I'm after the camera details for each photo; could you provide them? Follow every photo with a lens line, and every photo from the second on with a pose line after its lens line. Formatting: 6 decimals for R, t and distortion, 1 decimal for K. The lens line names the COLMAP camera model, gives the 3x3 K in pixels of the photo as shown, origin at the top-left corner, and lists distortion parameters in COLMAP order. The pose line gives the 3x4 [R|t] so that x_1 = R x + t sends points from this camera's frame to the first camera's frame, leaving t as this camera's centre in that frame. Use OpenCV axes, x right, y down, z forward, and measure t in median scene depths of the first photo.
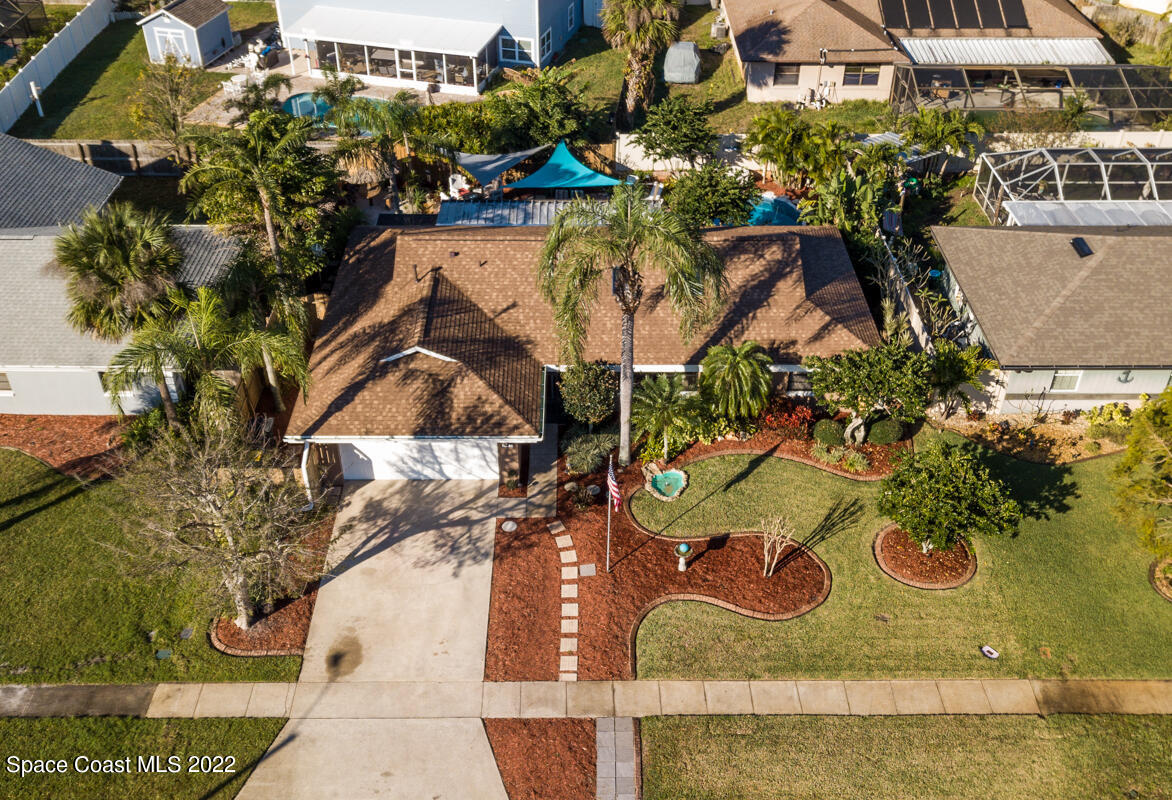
lens RADIAL K [[1233.3, 0, 586.0], [0, 1233.3, 400.0], [0, 0, 1]] dist [0.021456, 0.004278]
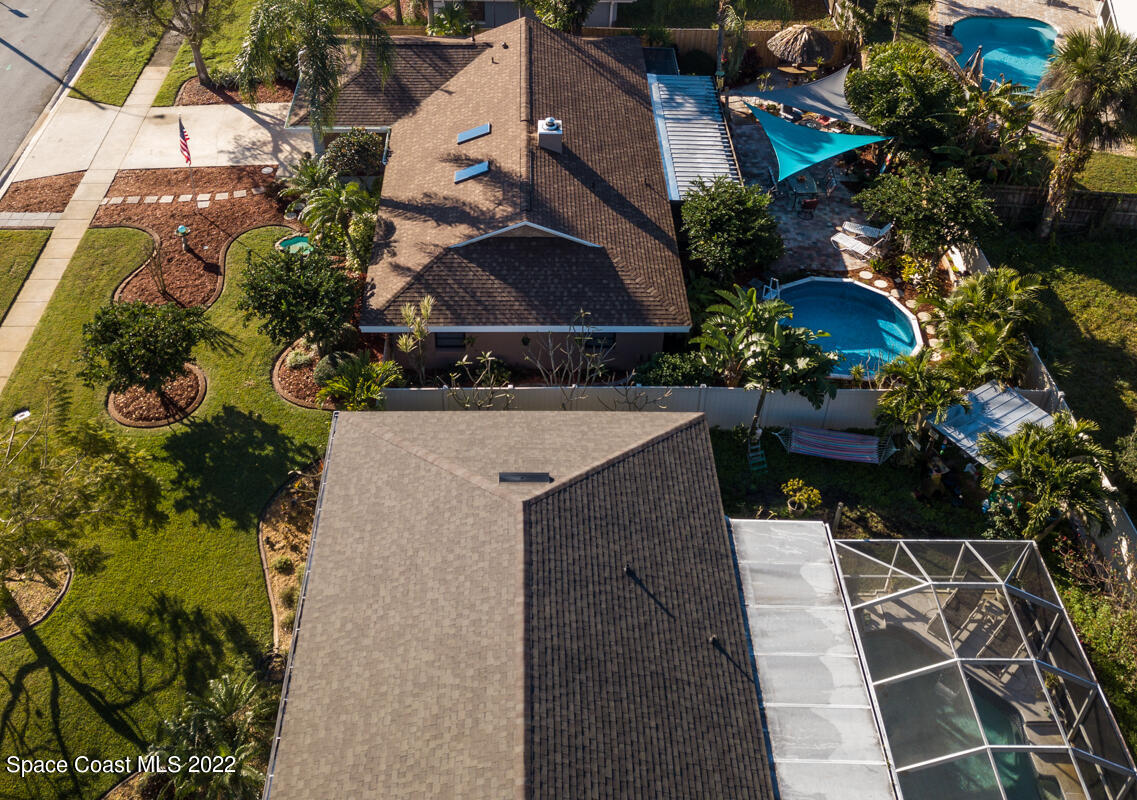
lens RADIAL K [[1172.3, 0, 527.2], [0, 1172.3, 232.6], [0, 0, 1]] dist [0.012951, 0.030354]
pose [[-0.001315, 0.584923, -0.811088, 0.956502], [-0.577617, 0.661653, 0.478093, -0.589598], [0.816307, 0.469127, 0.336992, 0.828729]]
